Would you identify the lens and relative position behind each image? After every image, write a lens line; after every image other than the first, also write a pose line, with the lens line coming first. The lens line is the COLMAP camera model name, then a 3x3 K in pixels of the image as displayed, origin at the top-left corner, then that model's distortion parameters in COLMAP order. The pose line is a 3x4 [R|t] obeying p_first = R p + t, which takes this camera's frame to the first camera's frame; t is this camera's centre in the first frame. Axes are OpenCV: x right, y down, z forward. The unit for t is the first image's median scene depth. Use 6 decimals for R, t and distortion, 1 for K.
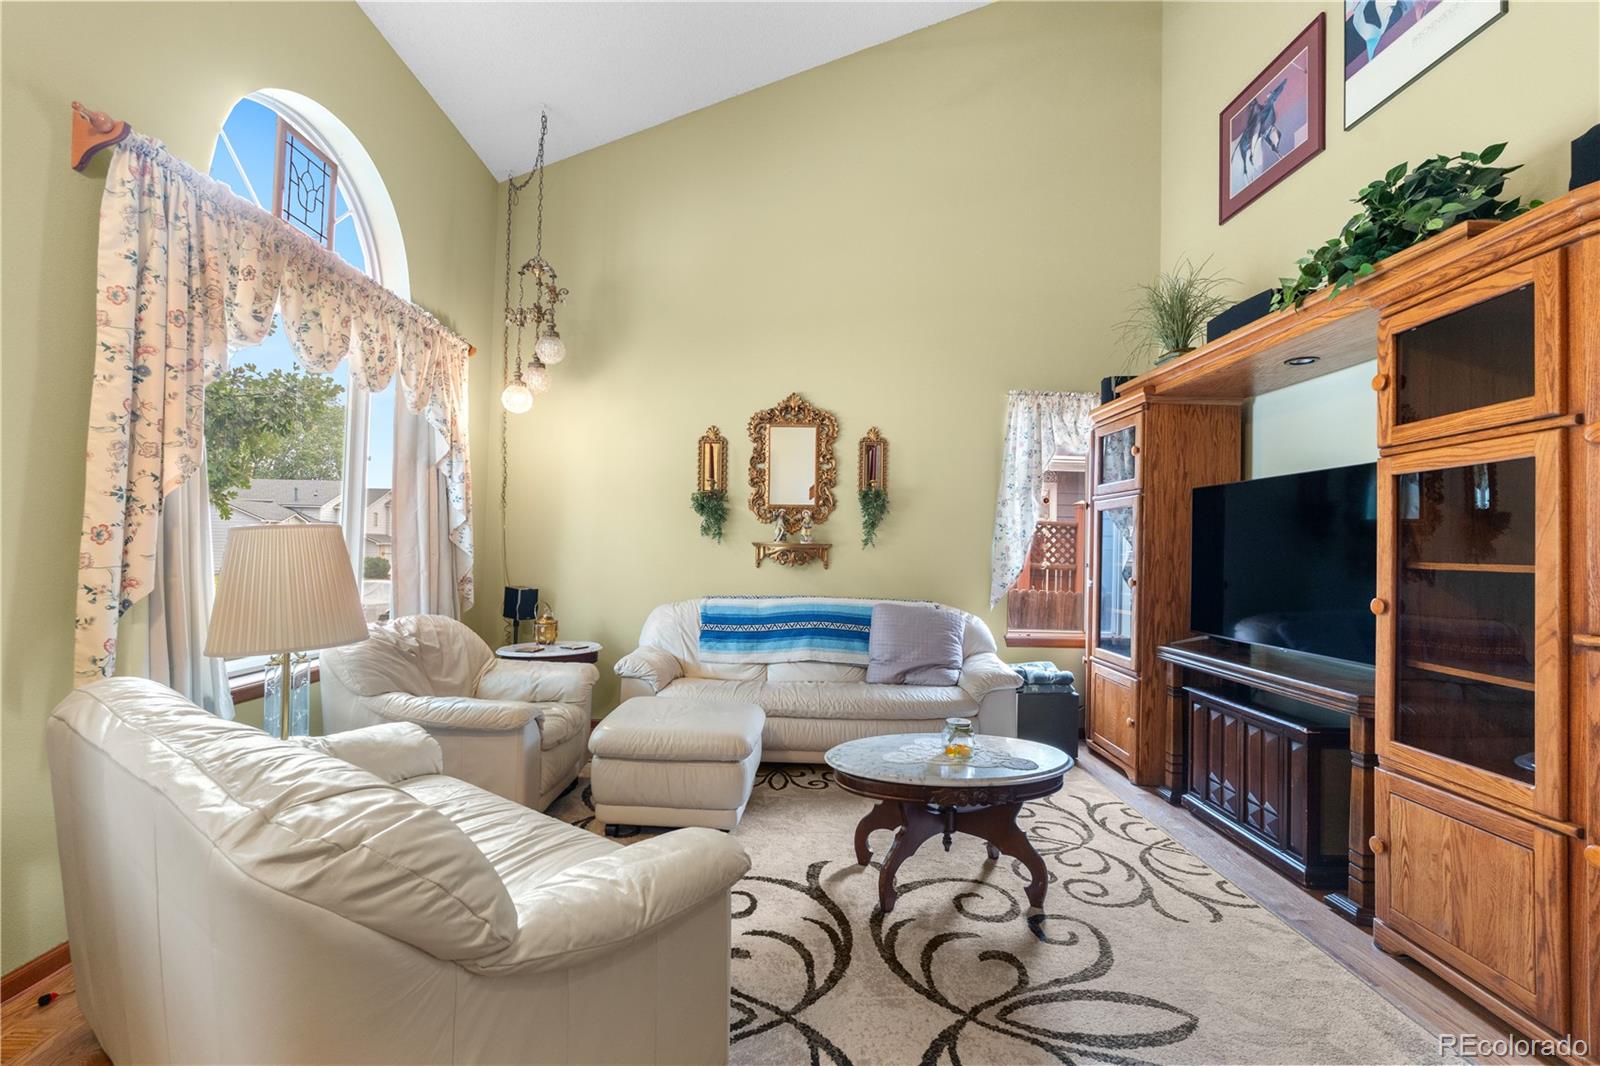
lens RADIAL K [[696.3, 0, 801.5], [0, 696.3, 534.1], [0, 0, 1]] dist [-0.010524, 0.001212]
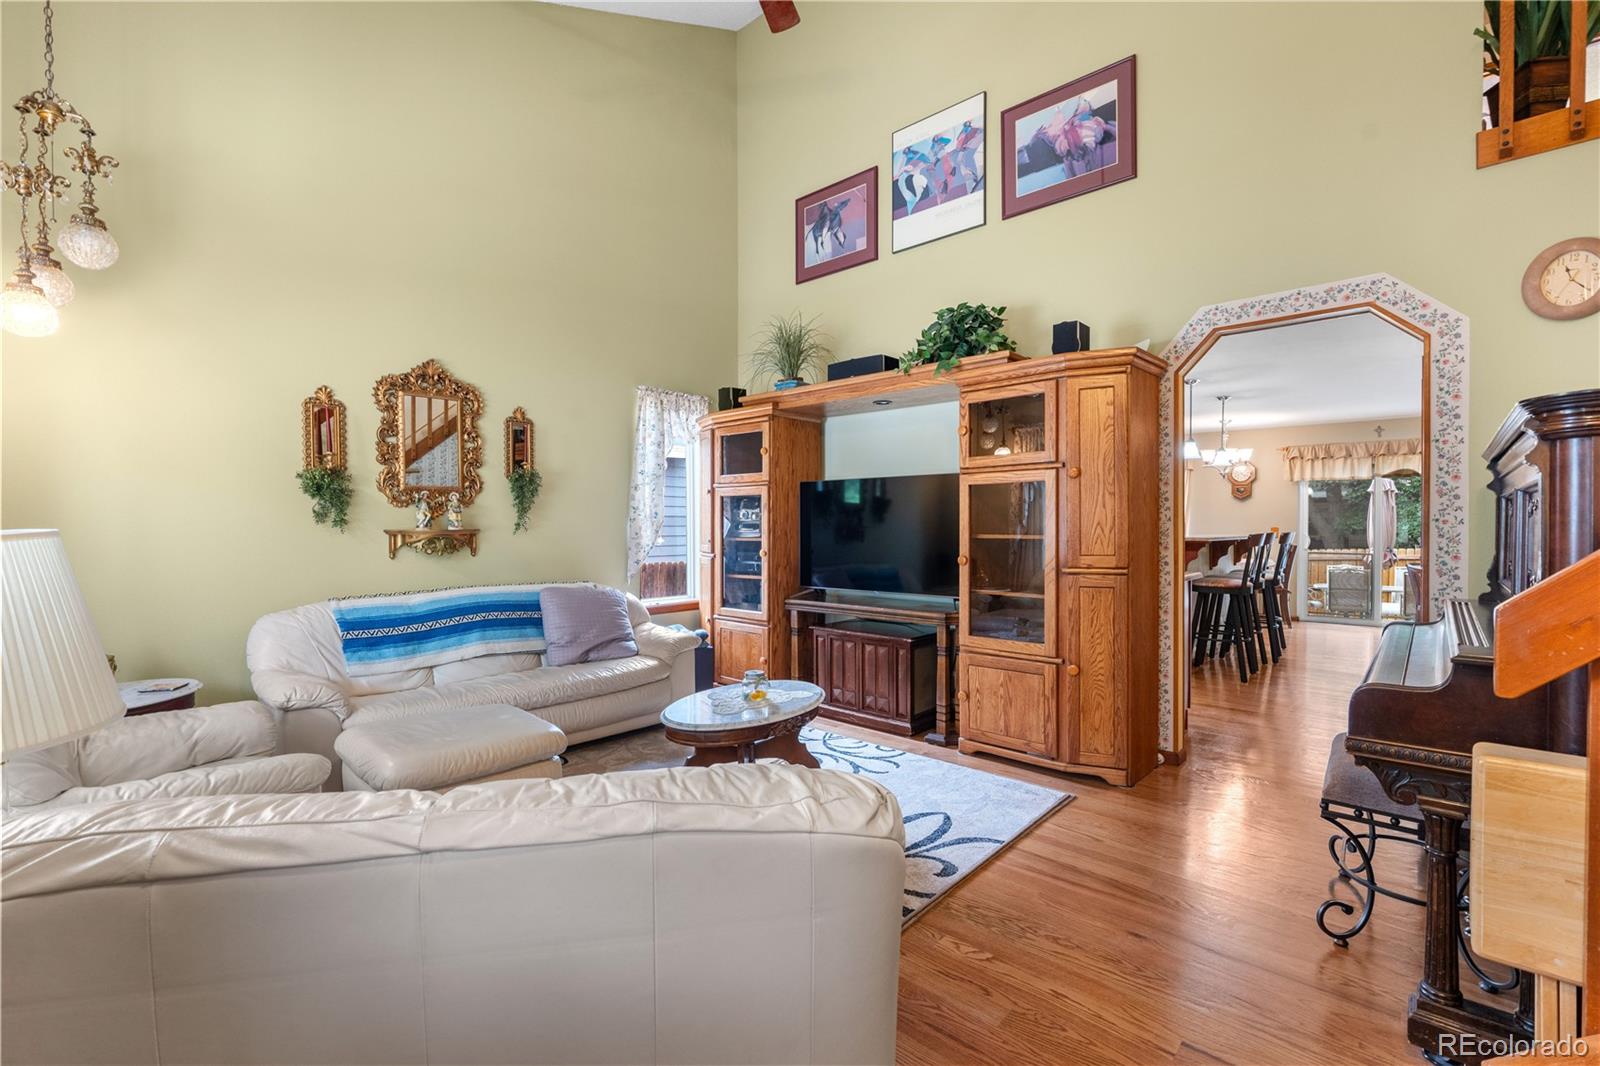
lens RADIAL K [[696.3, 0, 803.8], [0, 696.3, 534.3], [0, 0, 1]] dist [-0.010524, 0.001212]
pose [[0.679427, -0.033847, 0.732962, -0.411454], [0.002301, 0.999029, 0.044001, -0.022143], [-0.733739, -0.028209, 0.678845, 0.061367]]
